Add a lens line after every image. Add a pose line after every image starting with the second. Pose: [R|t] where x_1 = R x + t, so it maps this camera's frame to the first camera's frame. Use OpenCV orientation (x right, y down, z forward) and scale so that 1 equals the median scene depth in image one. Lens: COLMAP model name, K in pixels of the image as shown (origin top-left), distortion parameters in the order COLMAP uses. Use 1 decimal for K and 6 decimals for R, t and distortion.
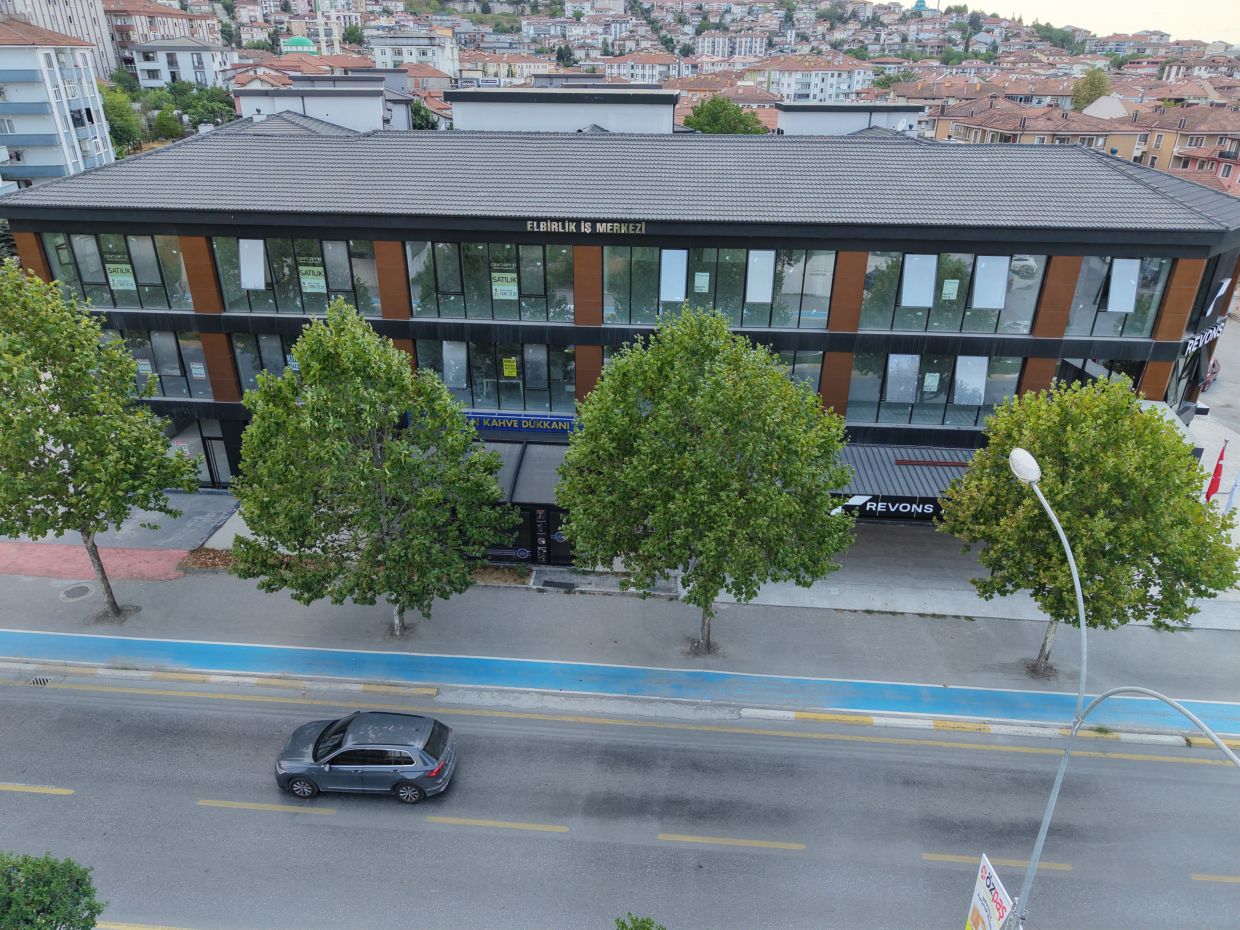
lens RADIAL K [[829.9, 0, 617.1], [0, 829.9, 464.9], [0, 0, 1]] dist [0.016025, -0.012968]
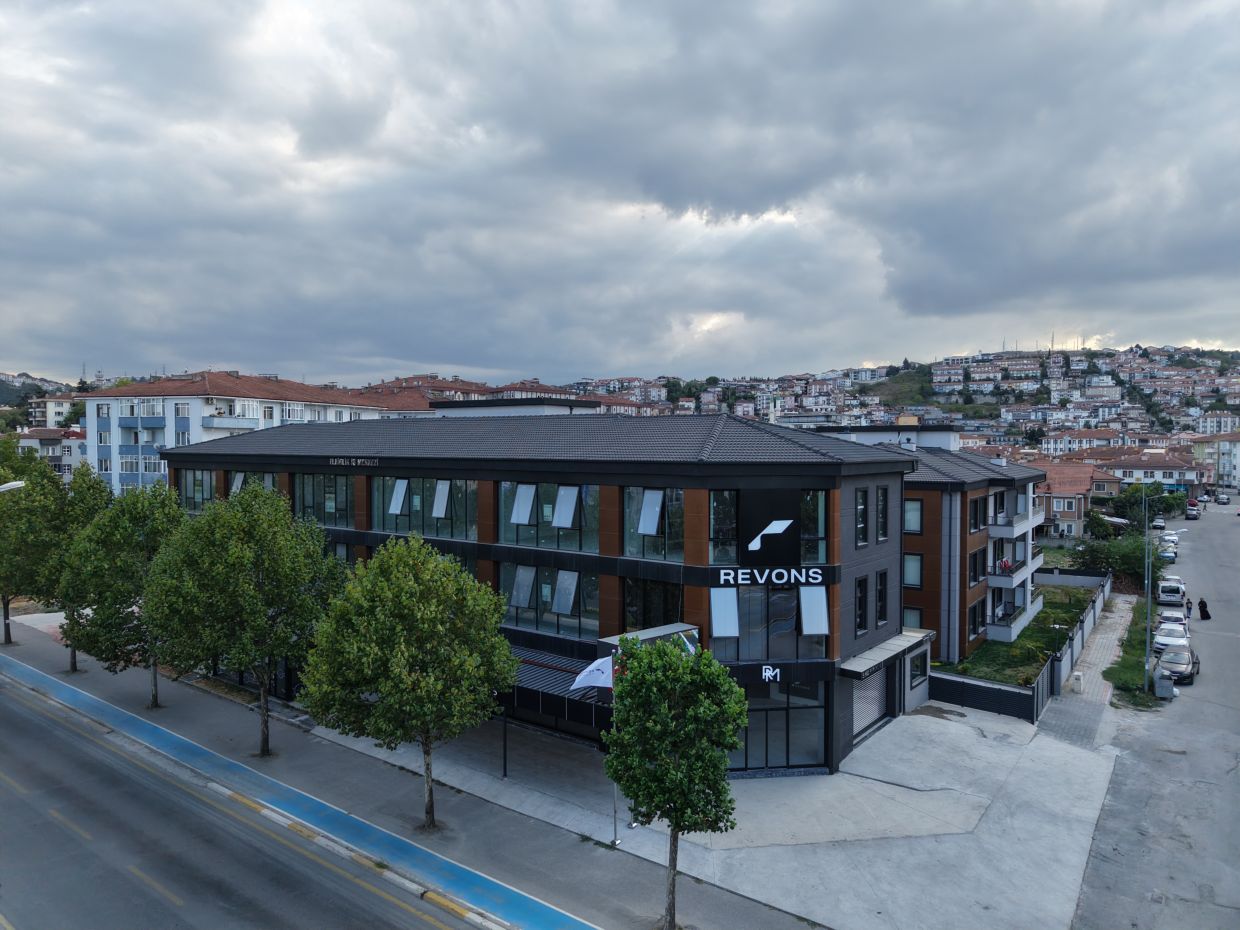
lens RADIAL K [[828.0, 0, 617.2], [0, 828.0, 465.1], [0, 0, 1]] dist [0.031963, -0.036426]
pose [[0.838038, 0.008164, -0.545551, 0.157962], [-0.236054, 0.906891, -0.349037, 0.017223], [0.491906, 0.421286, 0.761936, 0.013055]]
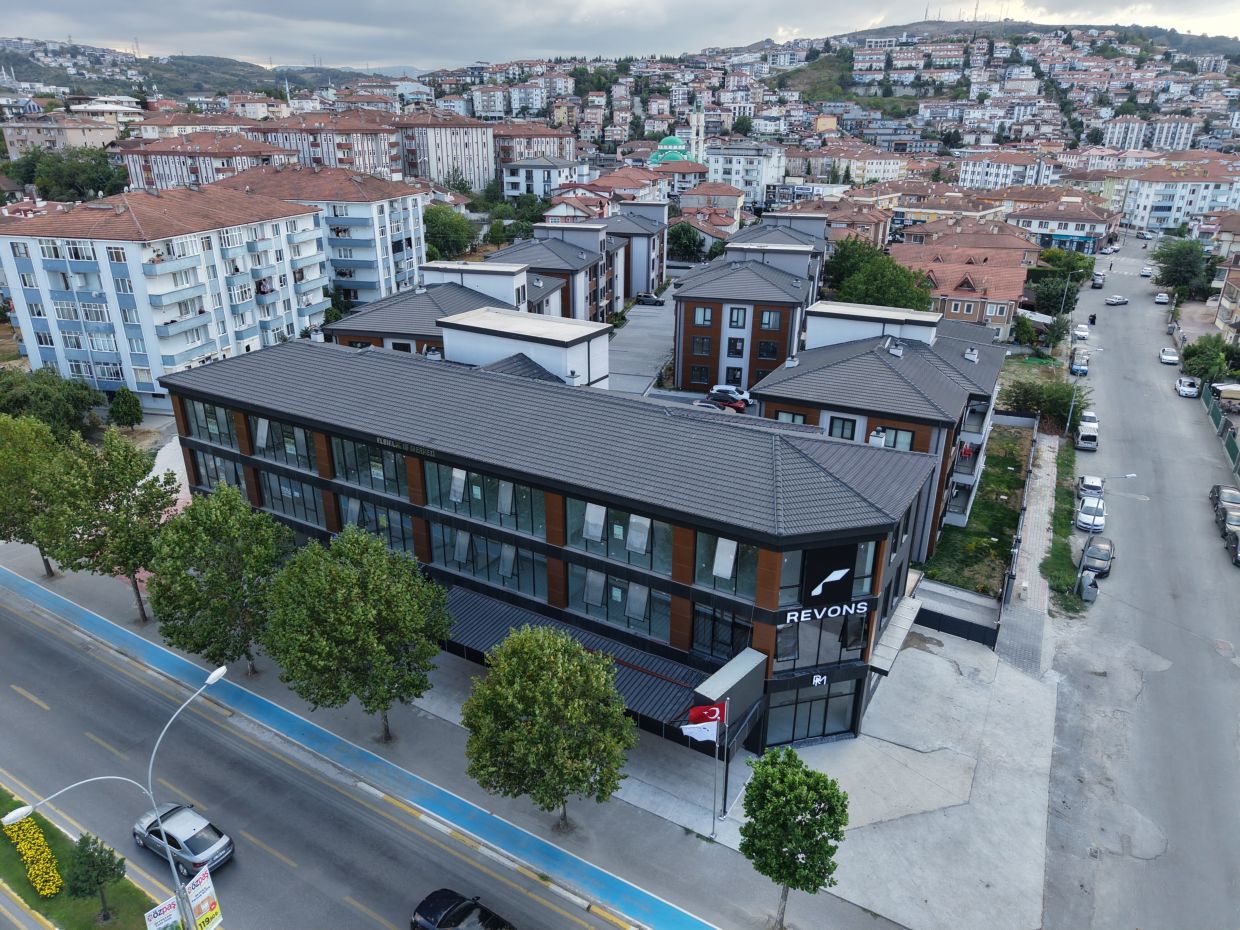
lens RADIAL K [[829.9, 0, 617.1], [0, 829.9, 464.9], [0, 0, 1]] dist [0.016025, -0.012968]
pose [[0.896912, 0.166434, -0.409694, 0.128263], [-0.193849, 0.980687, -0.025985, -0.038972], [0.397457, 0.102725, 0.911853, -0.033309]]
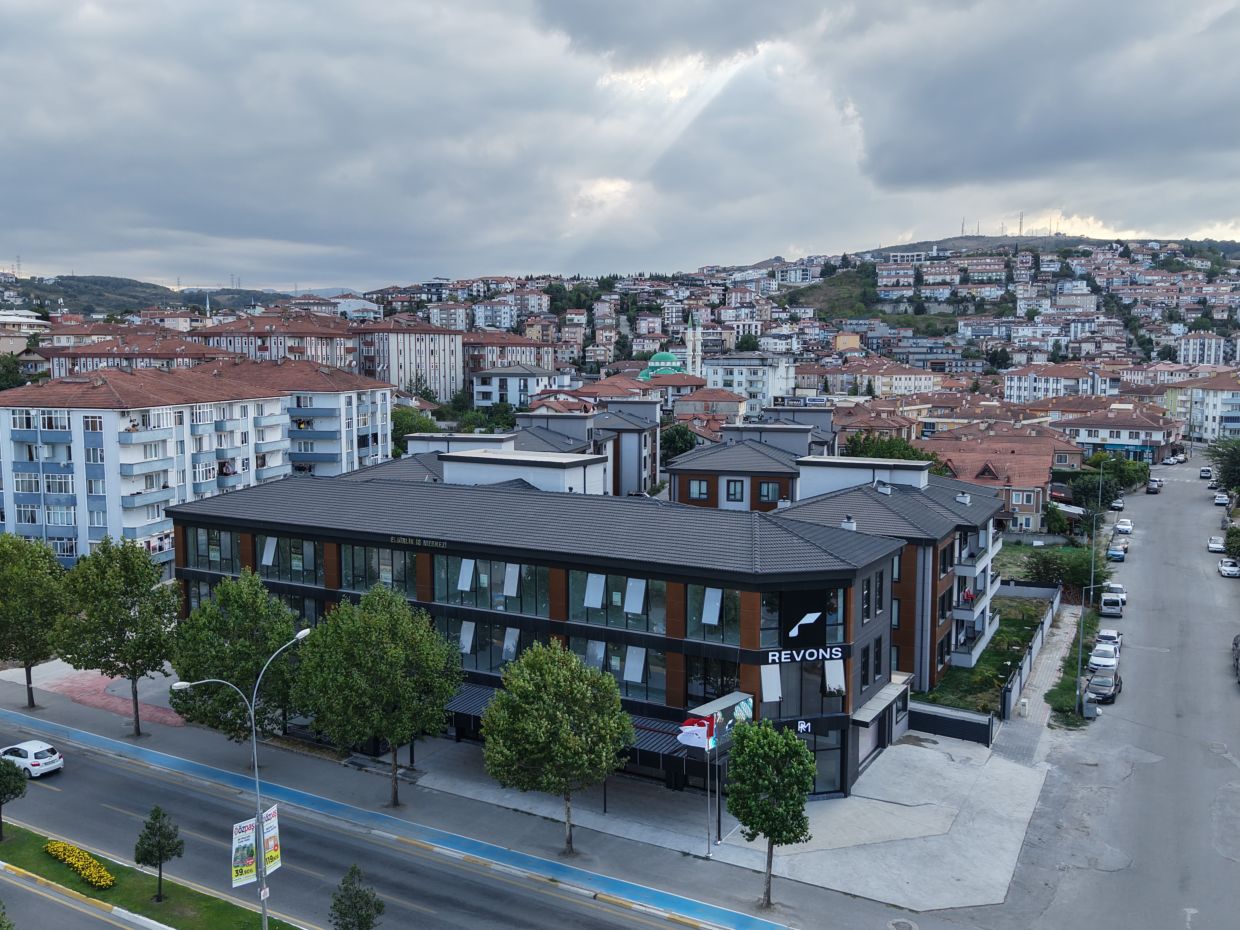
lens RADIAL K [[1092.5, 0, 616.1], [0, 1092.5, 468.9], [0, 0, 1]] dist [0.131860, -0.323297]
pose [[0.903848, 0.039868, -0.425993, 0.169242], [-0.183761, 0.935313, -0.302359, 0.022915], [0.386383, 0.351568, 0.852707, -0.105338]]
